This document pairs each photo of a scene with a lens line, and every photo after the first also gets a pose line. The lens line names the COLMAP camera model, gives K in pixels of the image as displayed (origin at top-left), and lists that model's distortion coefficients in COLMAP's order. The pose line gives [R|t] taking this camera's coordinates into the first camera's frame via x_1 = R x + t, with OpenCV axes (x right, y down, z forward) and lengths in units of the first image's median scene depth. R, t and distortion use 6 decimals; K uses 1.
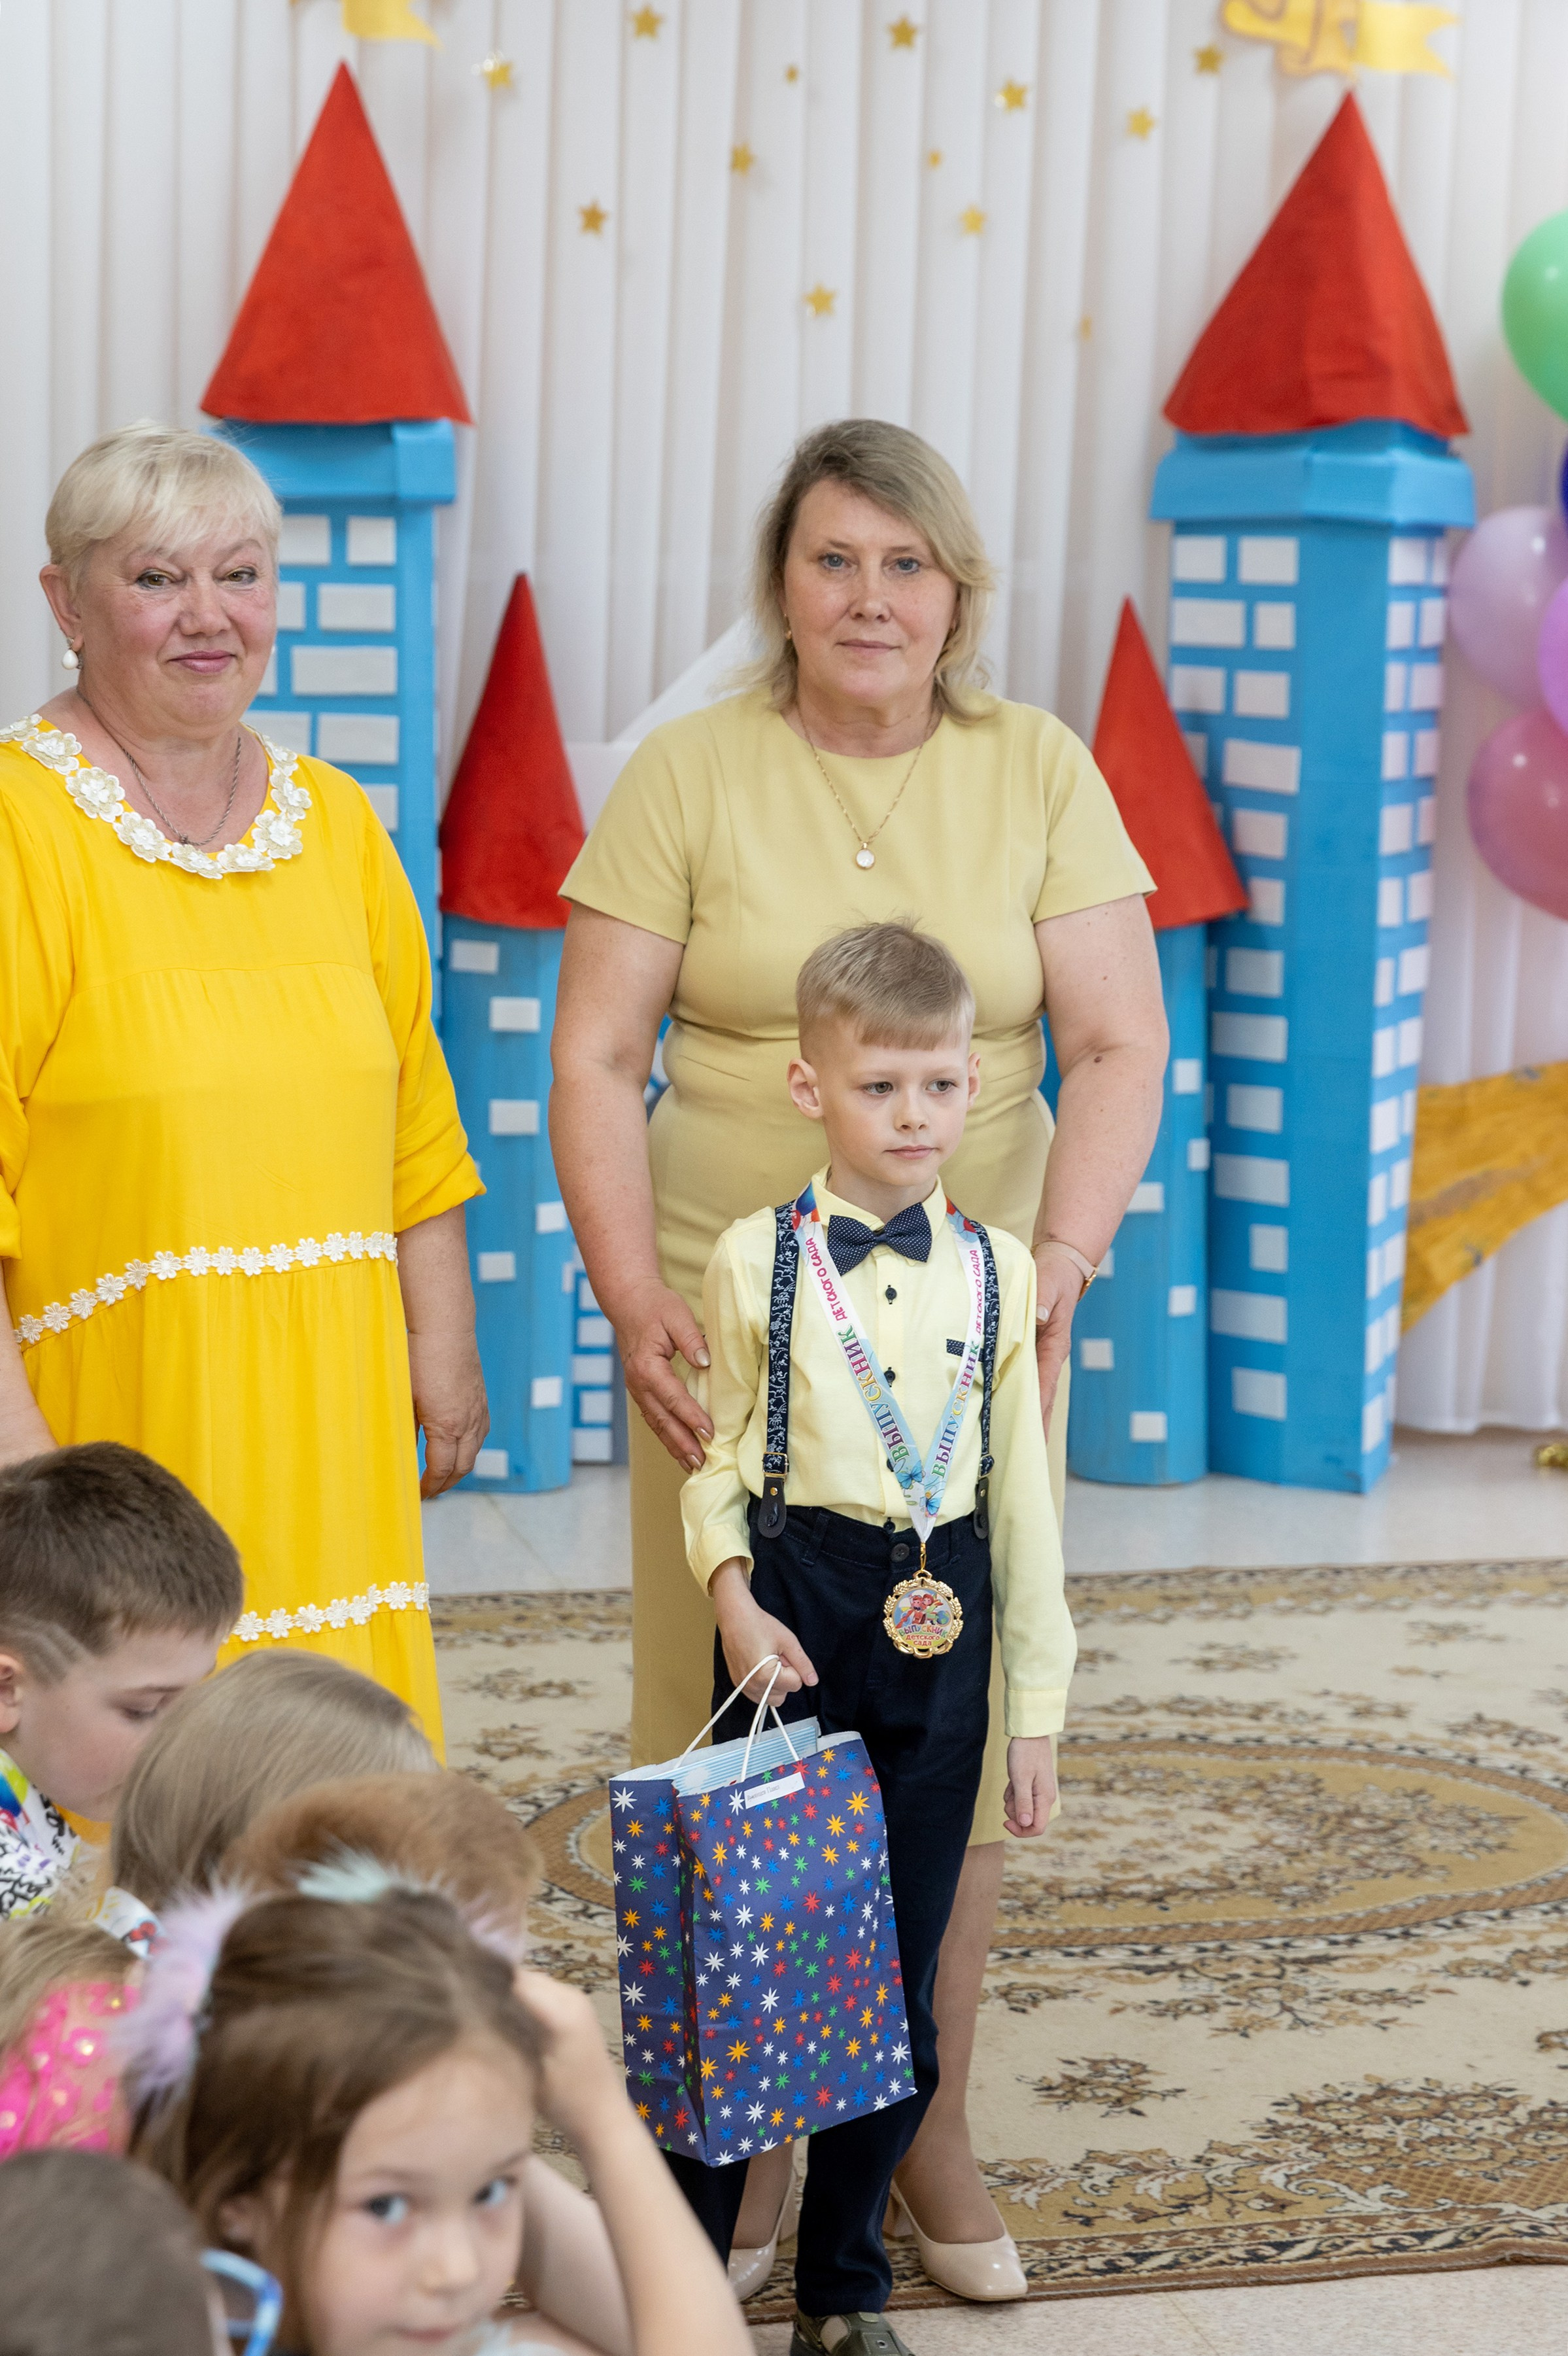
lens RADIAL K [[4763.6, 0, 799.2], [0, 4763.6, 1067.2], [0, 0, 1]] dist [0.148987, 0.000000]
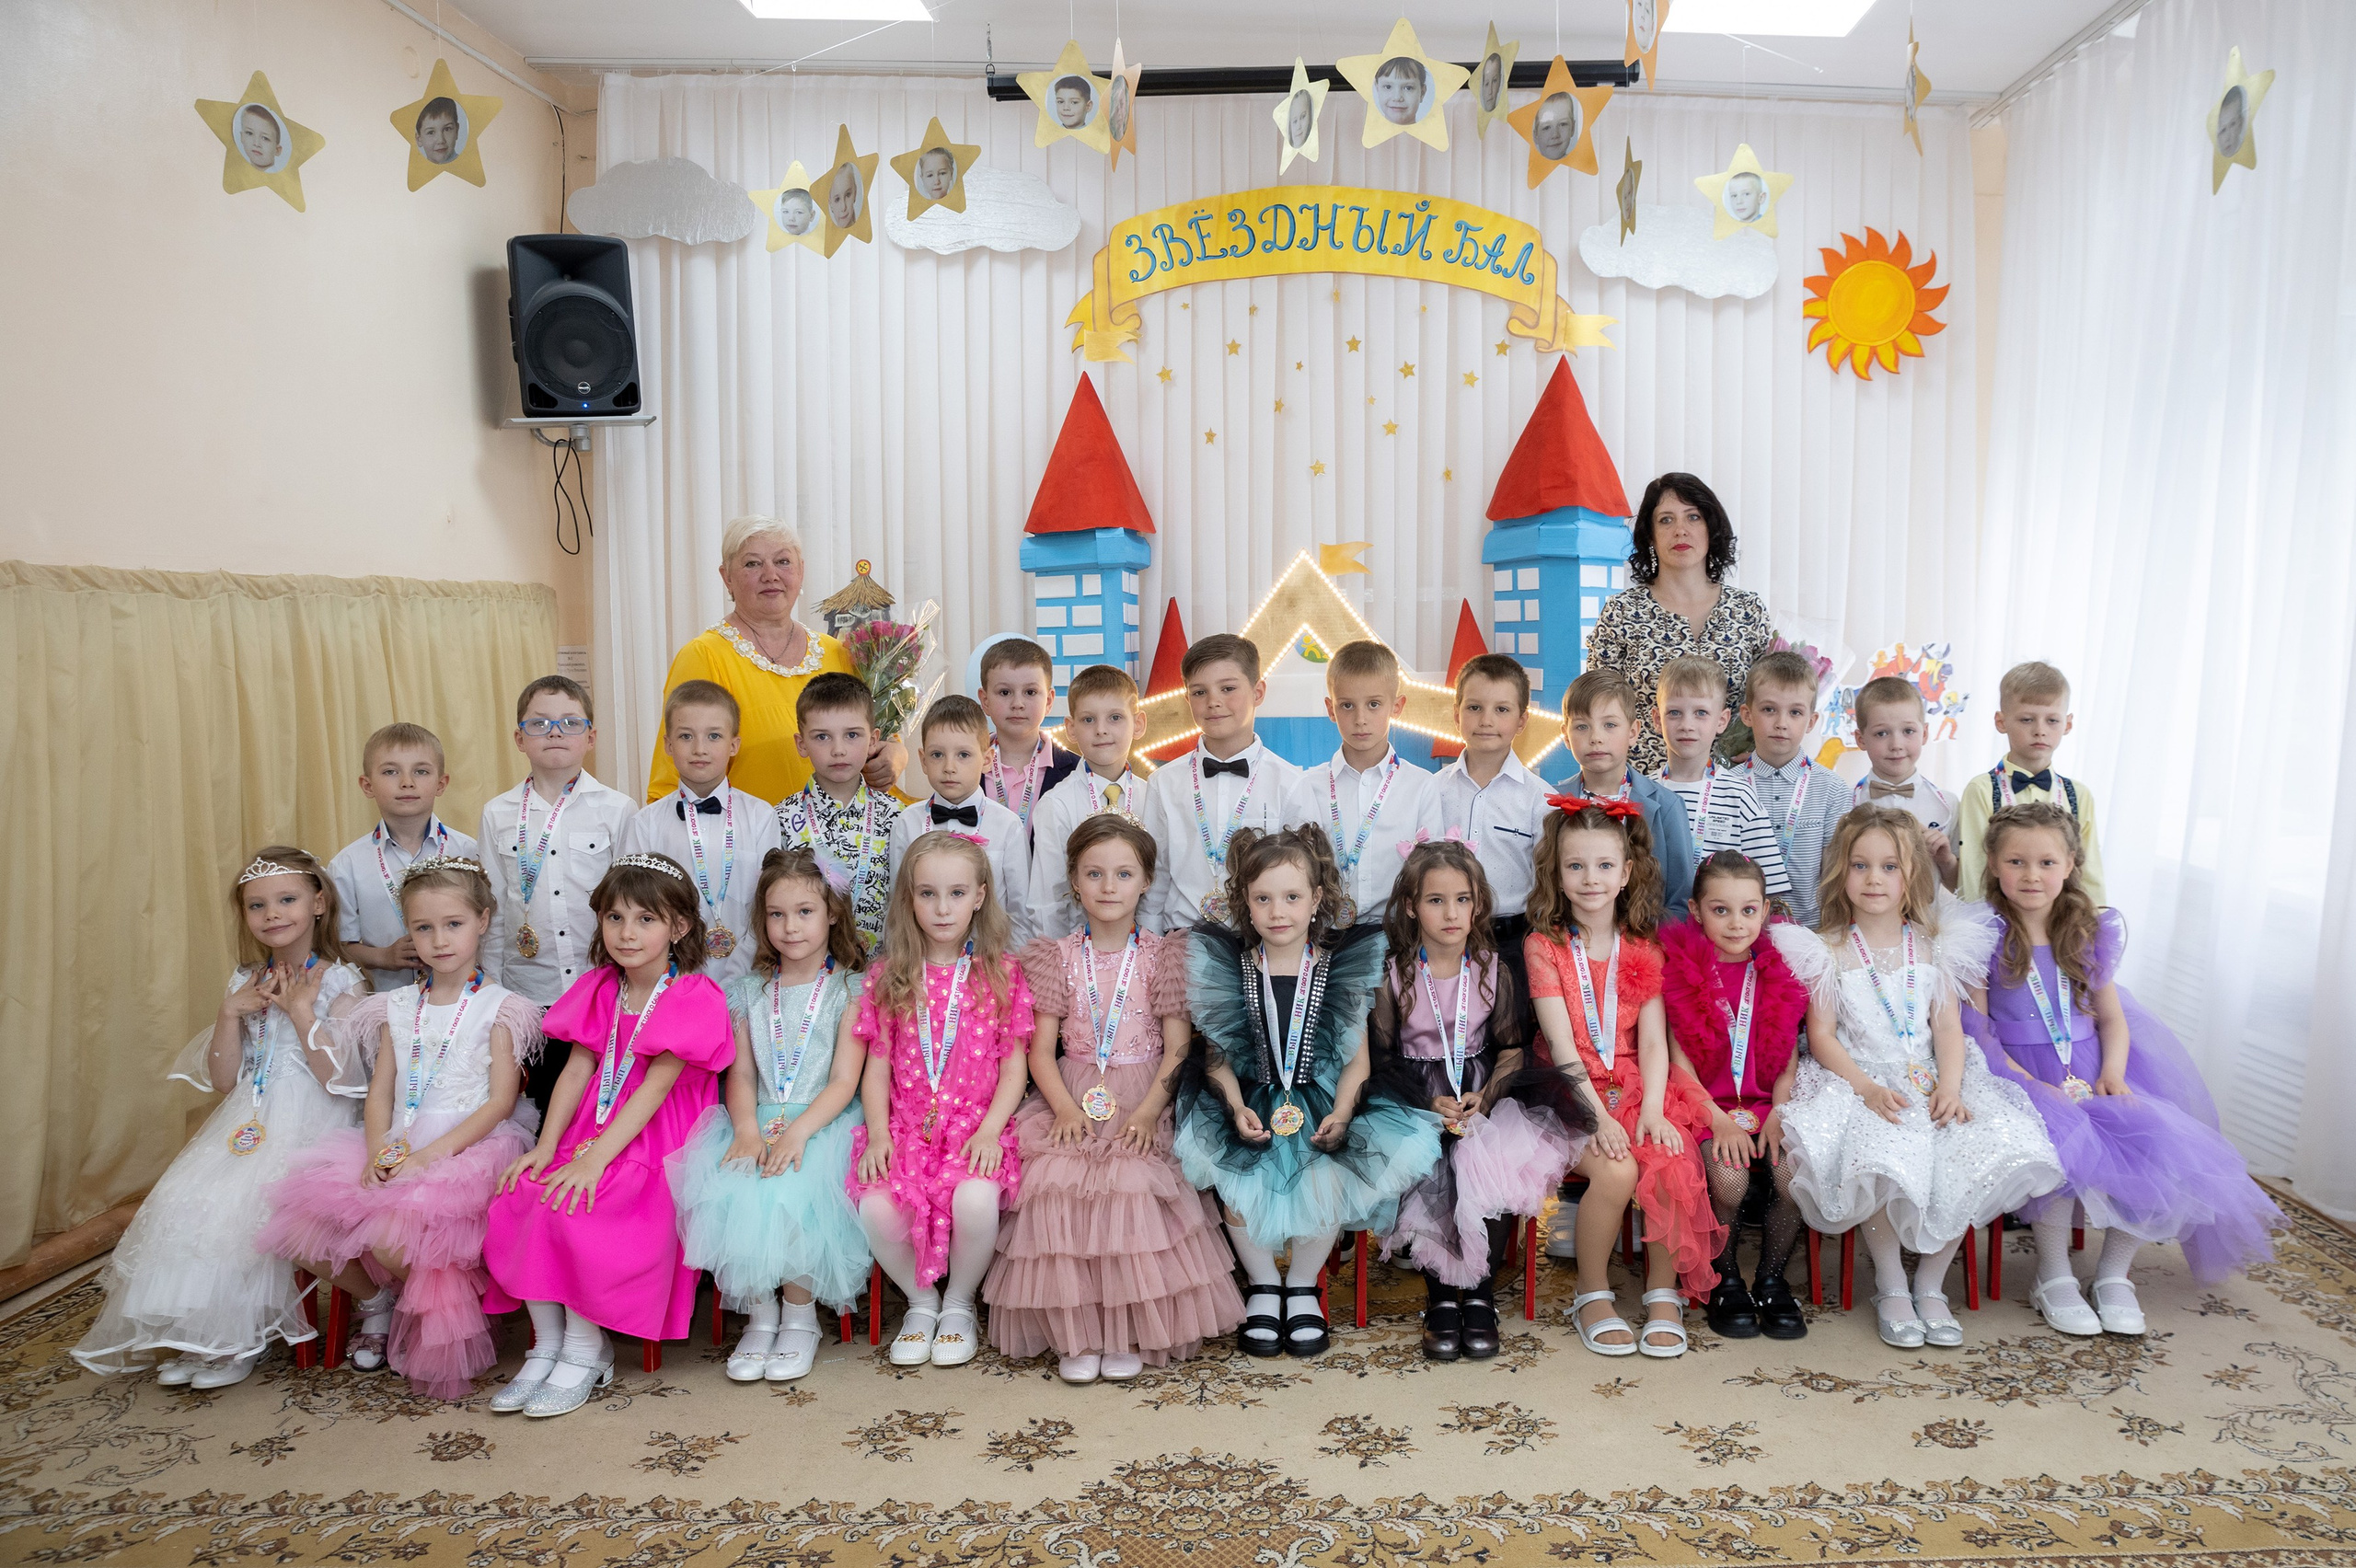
lens RADIAL K [[1715.1, 0, 1214.5], [0, 1715.1, 771.3], [0, 0, 1]] dist [-0.101546, 0.023881]
pose [[0.966052, -0.015712, -0.257870, 0.156536], [0.007981, 0.999488, -0.030998, -0.000642], [0.258225, 0.027888, 0.965682, 0.252596]]
